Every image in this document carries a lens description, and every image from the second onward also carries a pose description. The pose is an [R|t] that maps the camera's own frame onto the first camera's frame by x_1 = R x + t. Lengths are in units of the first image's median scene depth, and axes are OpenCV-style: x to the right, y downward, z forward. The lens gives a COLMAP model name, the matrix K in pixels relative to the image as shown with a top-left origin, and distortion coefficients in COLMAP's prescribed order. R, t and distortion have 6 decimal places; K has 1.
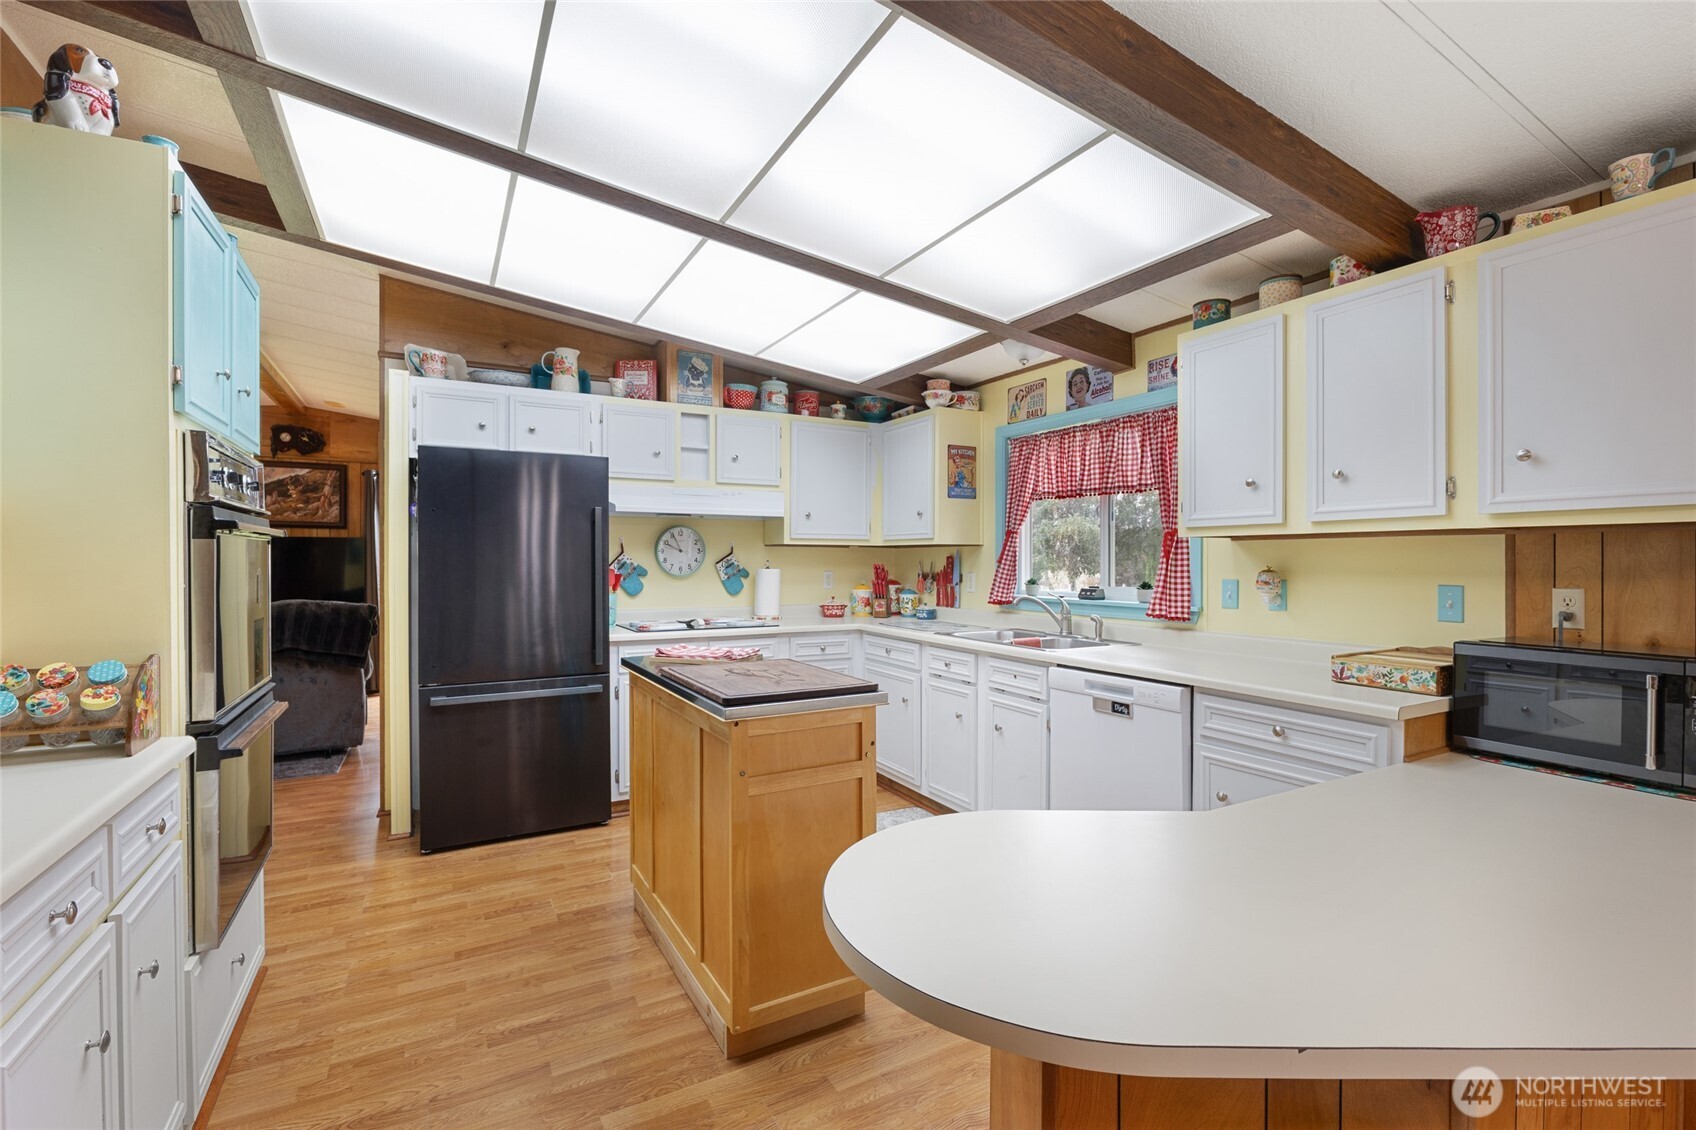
lens RADIAL K [[763.0, 0, 850.4], [0, 763.0, 566.0], [0, 0, 1]] dist [-0.010007, -0.000143]
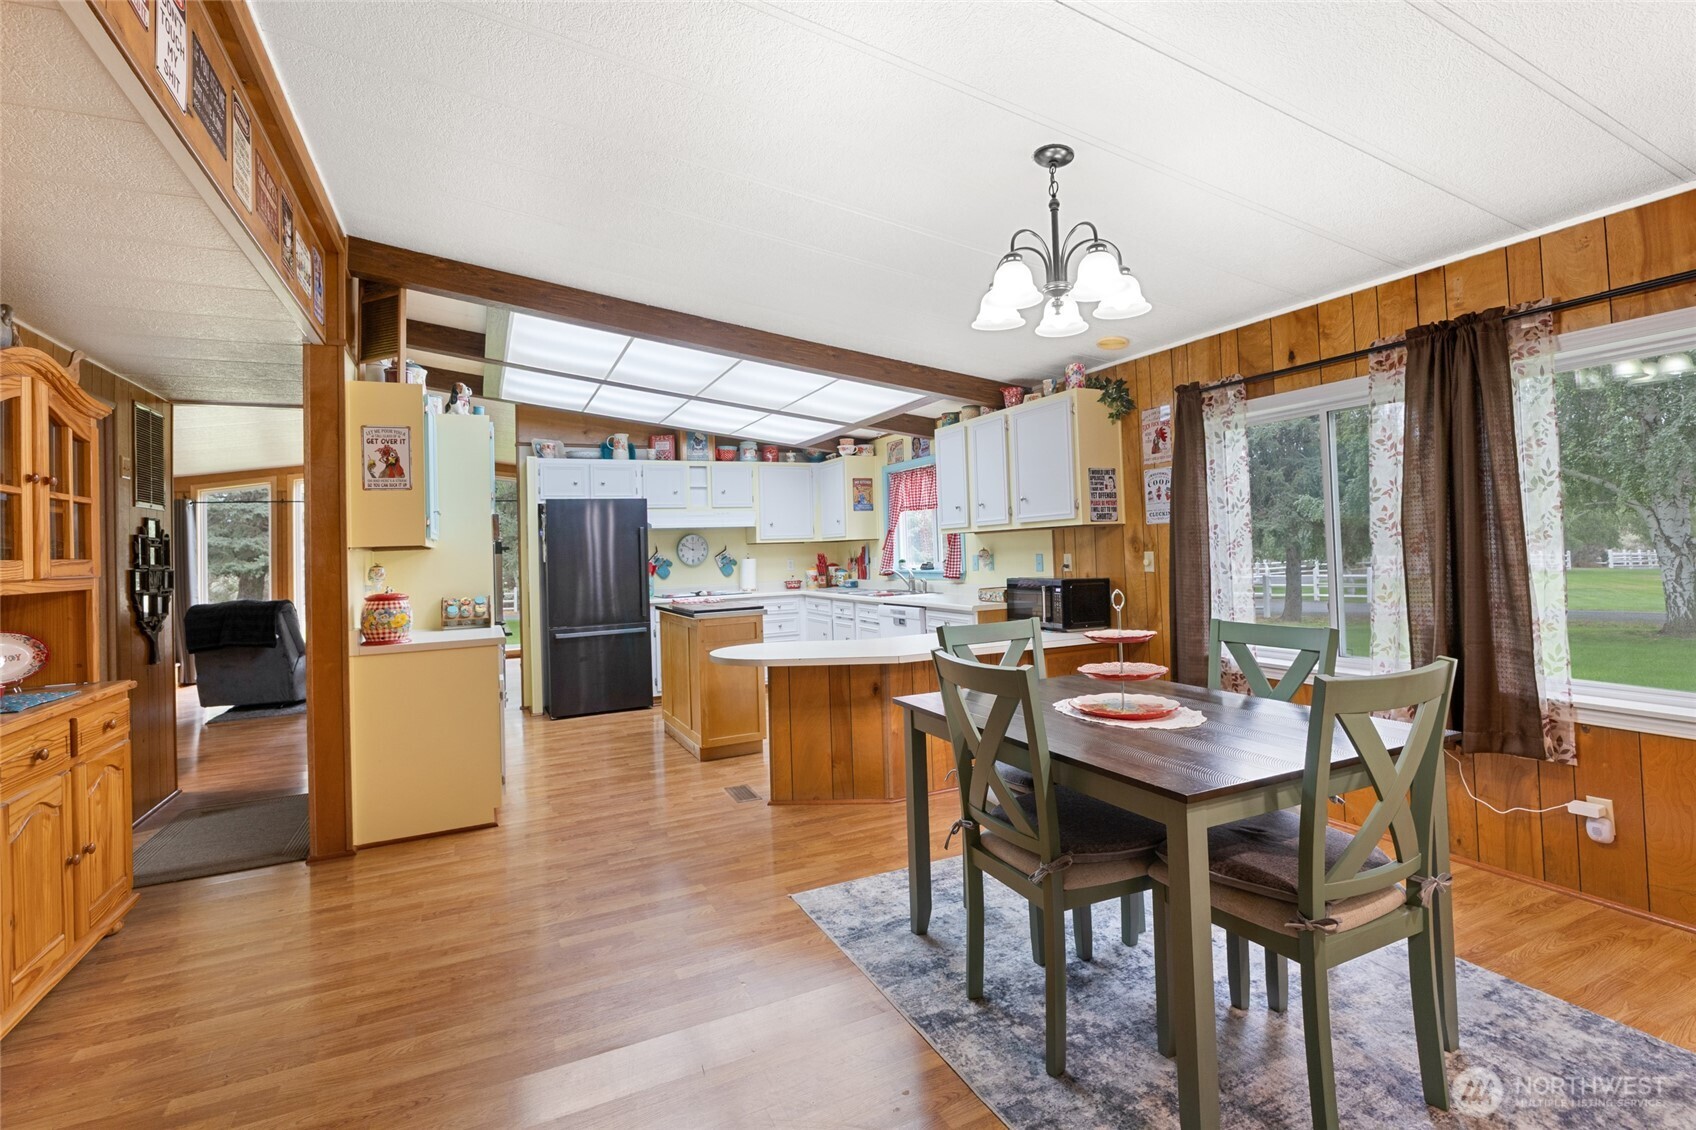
lens RADIAL K [[793.0, 0, 861.2], [0, 793.0, 521.5], [0, 0, 1]] dist [-0.002176, -0.000281]
pose [[0.998179, -0.038126, -0.046746, 0.225041], [0.036053, 0.998362, -0.044416, 0.008431], [0.048362, 0.042649, 0.997919, -0.693028]]
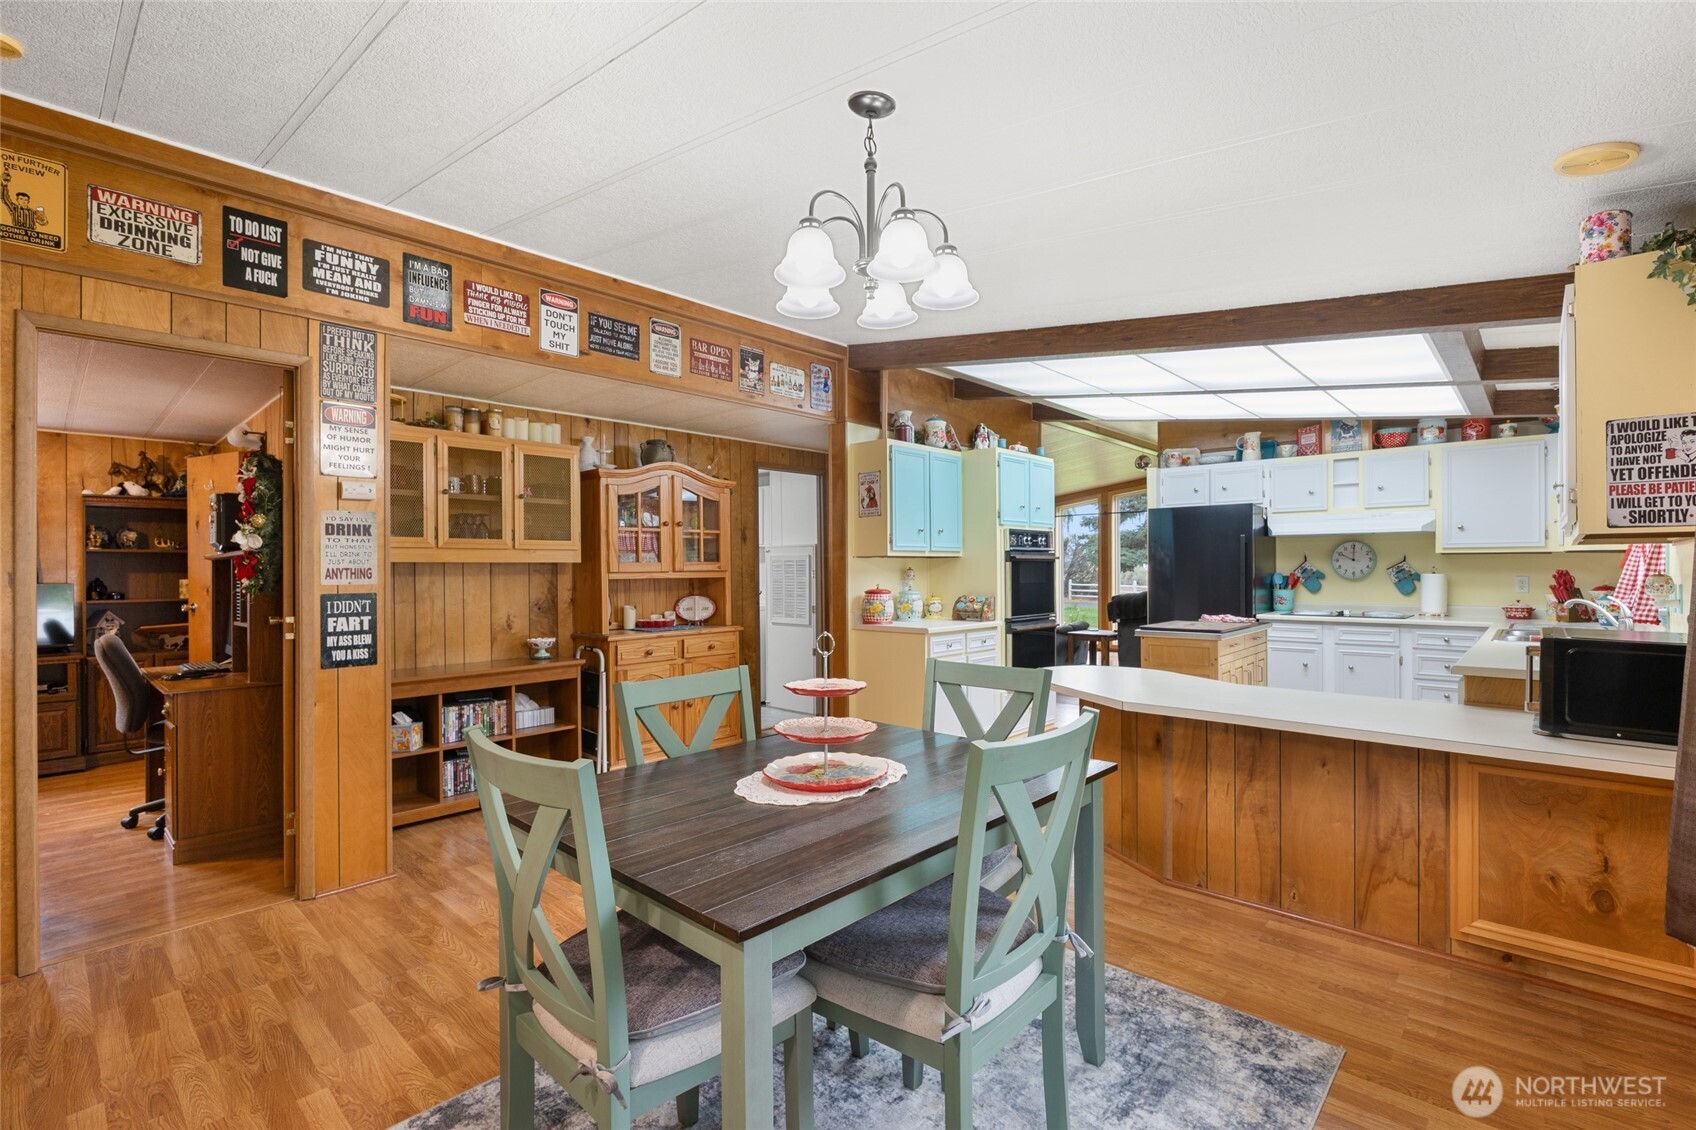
lens RADIAL K [[763.0, 0, 850.4], [0, 763.0, 566.0], [0, 0, 1]] dist [-0.010007, -0.000143]
pose [[0.319766, -0.006230, -0.947476, 0.792170], [-0.002518, 0.999969, -0.007425, 0.003003], [0.947493, 0.004760, 0.319740, -0.265154]]
